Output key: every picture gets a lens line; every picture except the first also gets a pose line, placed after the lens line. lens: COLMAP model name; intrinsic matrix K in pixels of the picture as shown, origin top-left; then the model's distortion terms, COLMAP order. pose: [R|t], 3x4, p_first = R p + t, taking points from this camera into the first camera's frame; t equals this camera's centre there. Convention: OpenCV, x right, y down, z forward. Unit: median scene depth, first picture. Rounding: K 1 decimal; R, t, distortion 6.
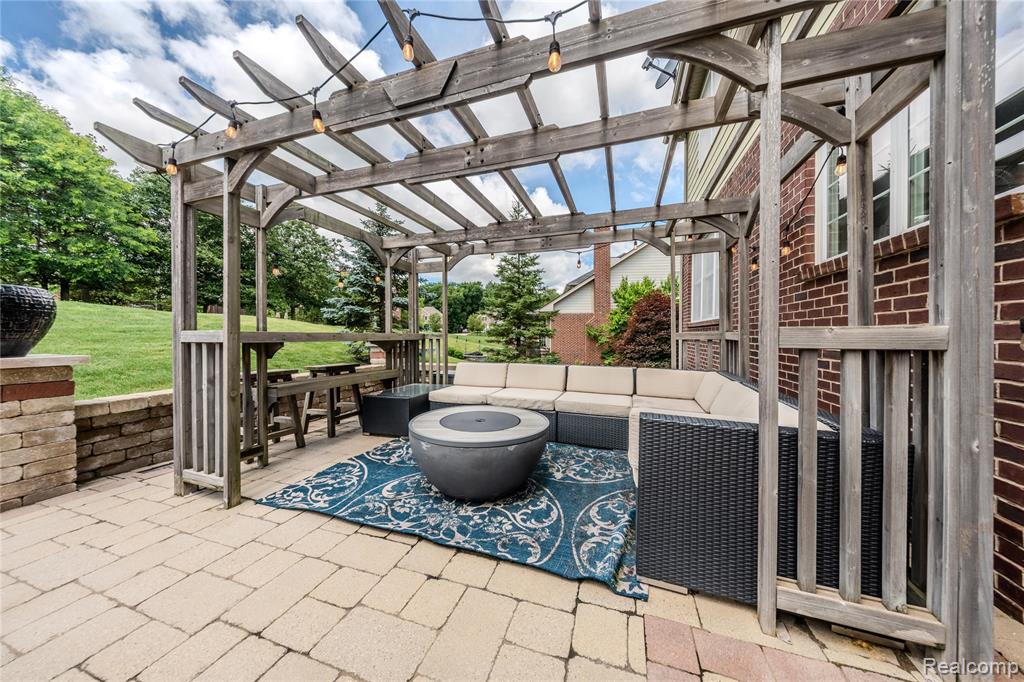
lens RADIAL K [[319.1, 0, 512.0], [0, 319.1, 341.0], [0, 0, 1]] dist [-0.002151, -0.000217]
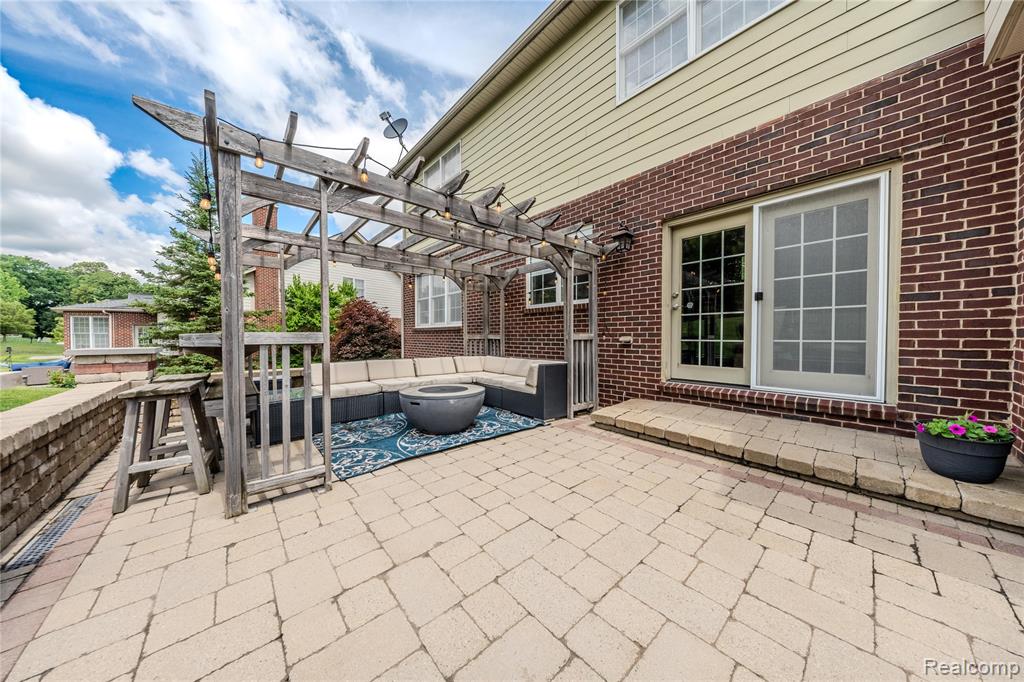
lens RADIAL K [[319.1, 0, 512.0], [0, 319.1, 341.0], [0, 0, 1]] dist [-0.002151, -0.000217]
pose [[0.498582, -0.012015, 0.866759, -1.481964], [0.017939, 0.999833, 0.003540, 0.006759], [-0.866657, 0.013784, 0.498714, -0.122319]]
